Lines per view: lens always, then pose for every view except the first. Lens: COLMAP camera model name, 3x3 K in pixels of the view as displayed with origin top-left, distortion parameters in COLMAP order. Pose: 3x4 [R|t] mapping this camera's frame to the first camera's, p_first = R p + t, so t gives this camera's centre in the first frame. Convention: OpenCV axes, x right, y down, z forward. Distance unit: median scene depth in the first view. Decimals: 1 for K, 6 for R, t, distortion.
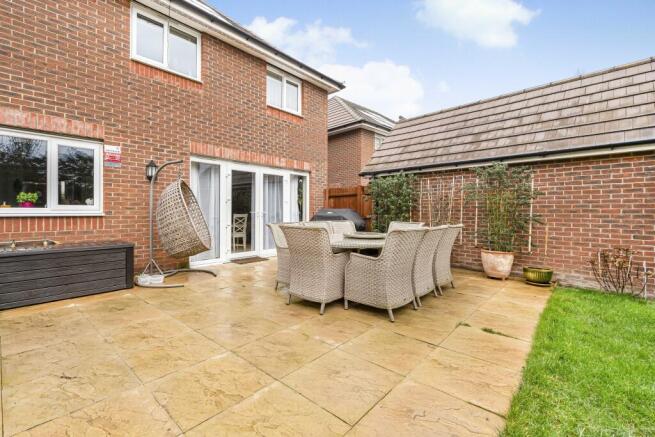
lens RADIAL K [[292.9, 0, 326.2], [0, 292.9, 215.8], [0, 0, 1]] dist [-0.001576, 0.000292]
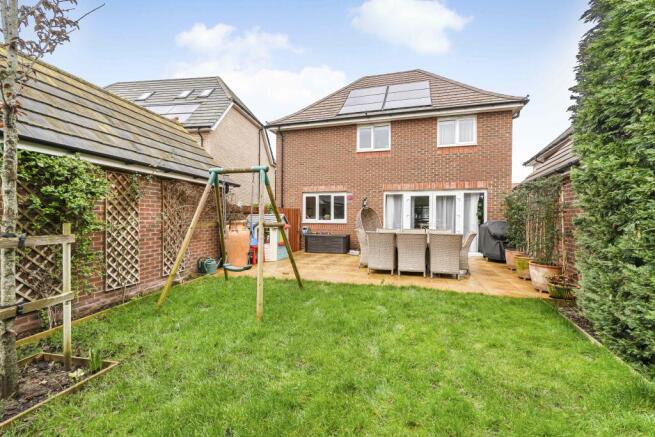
lens RADIAL K [[292.9, 0, 329.1], [0, 292.9, 221.1], [0, 0, 1]] dist [-0.001576, 0.000292]
pose [[0.417382, -0.004278, -0.908721, 0.884119], [-0.018227, 0.999748, -0.013078, 0.008782], [0.908548, 0.022022, 0.417199, -0.069638]]
